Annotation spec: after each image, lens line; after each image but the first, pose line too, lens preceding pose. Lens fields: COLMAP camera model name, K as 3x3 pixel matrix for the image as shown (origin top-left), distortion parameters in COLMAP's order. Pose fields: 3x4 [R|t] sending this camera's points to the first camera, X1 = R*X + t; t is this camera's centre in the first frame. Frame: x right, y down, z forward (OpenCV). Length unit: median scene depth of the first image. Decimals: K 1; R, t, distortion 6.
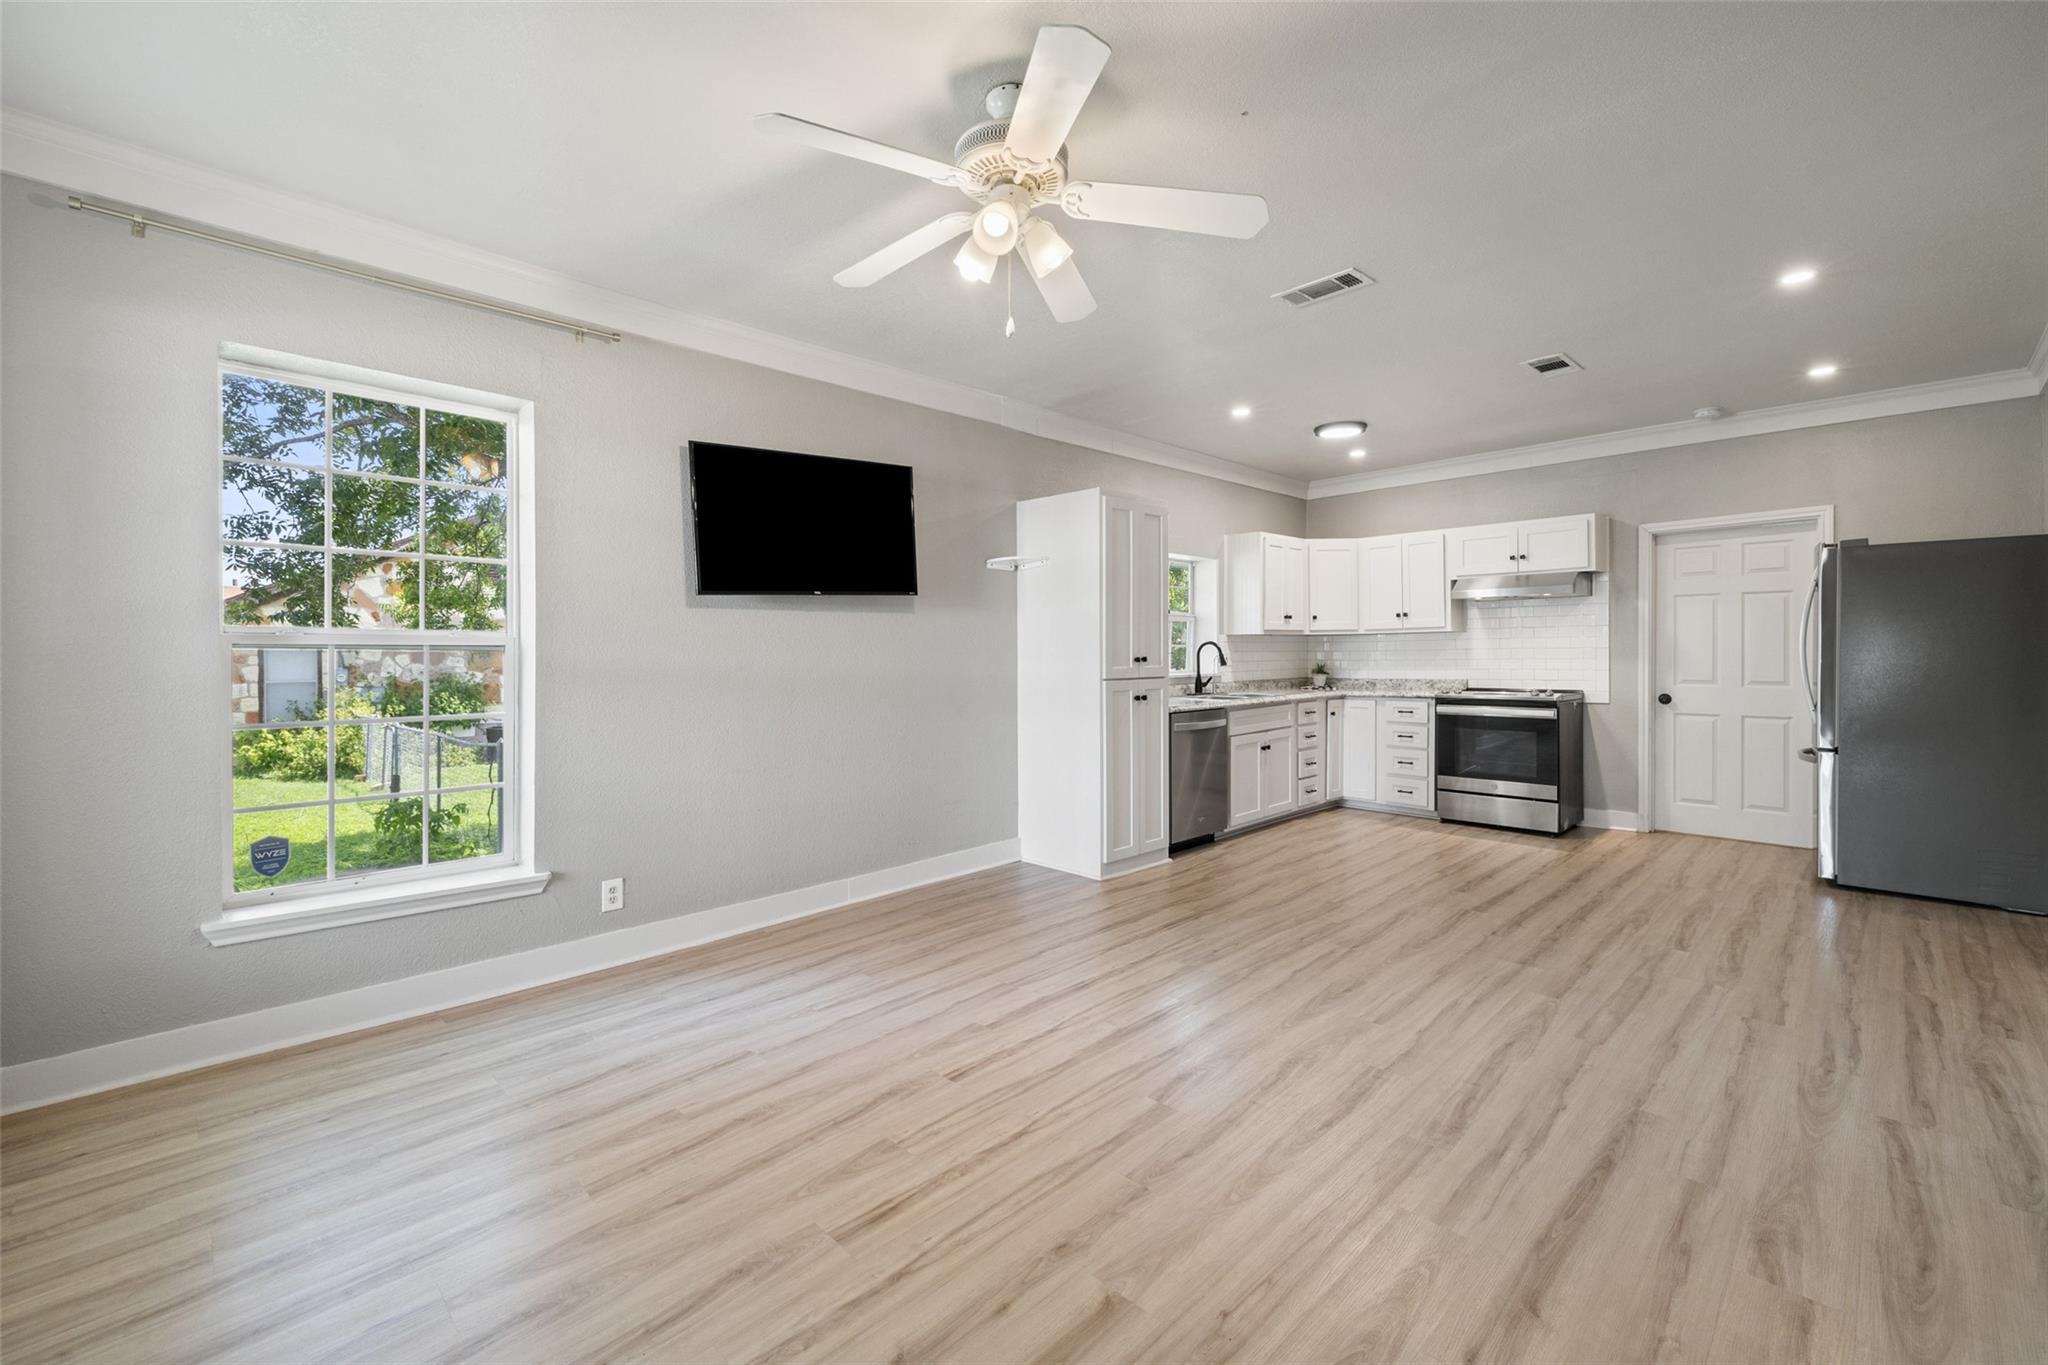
lens RADIAL K [[866.7, 0, 1016.5], [0, 866.7, 665.5], [0, 0, 1]] dist [-0.003554, 0.002293]
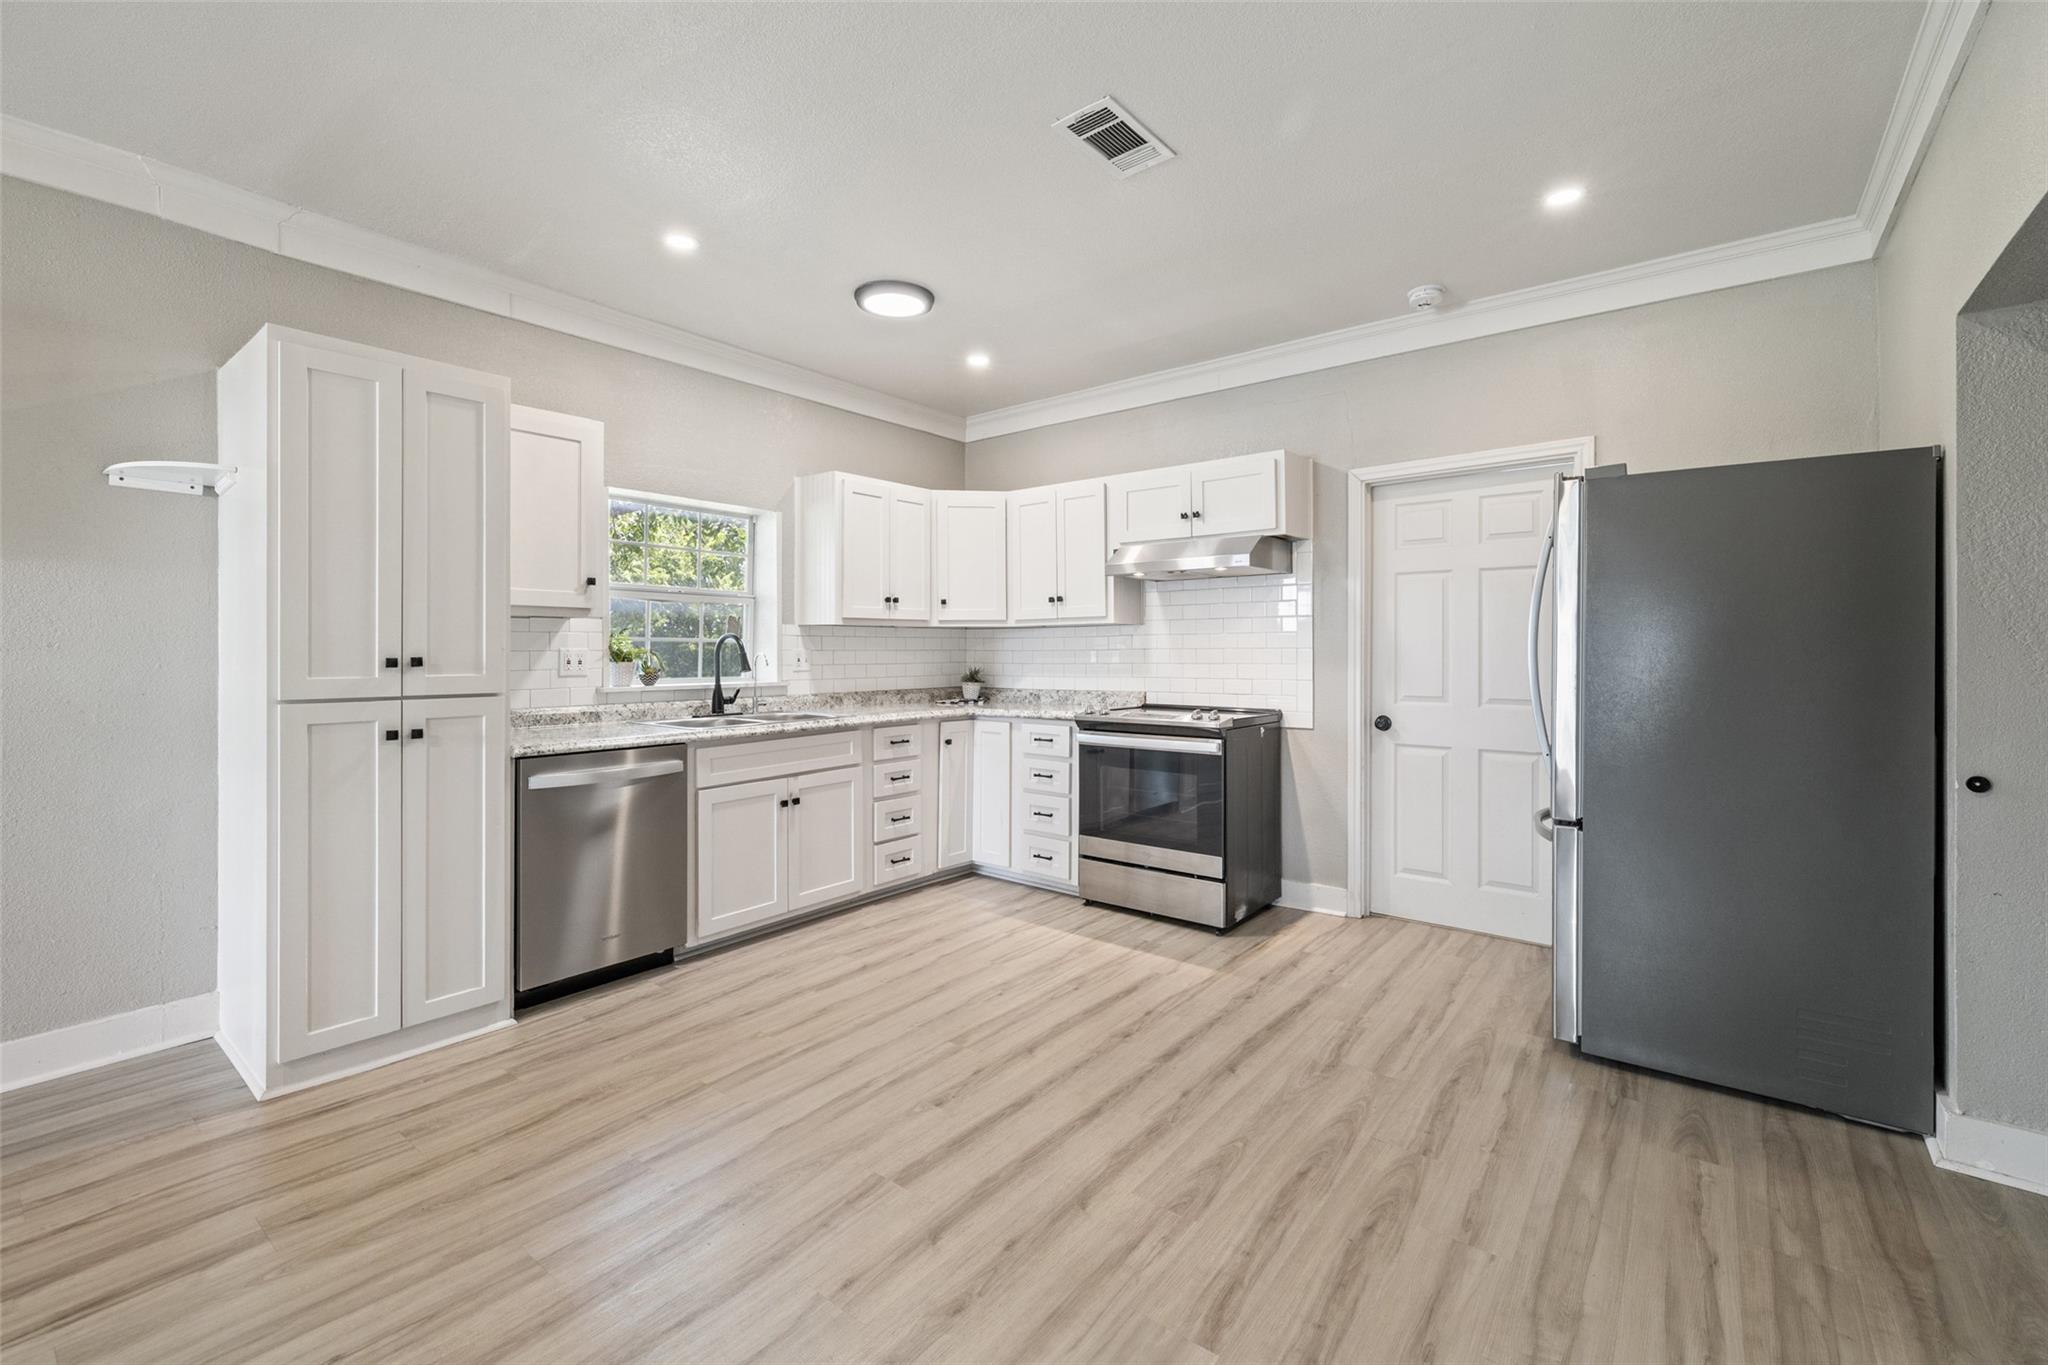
lens RADIAL K [[866.7, 0, 1022.8], [0, 866.7, 660.4], [0, 0, 1]] dist [-0.003554, 0.002293]
pose [[0.991594, 0.006012, 0.129252, 0.429269], [-0.005412, 0.999973, -0.004987, -0.007139], [-0.129279, 0.004246, 0.991599, 0.403783]]
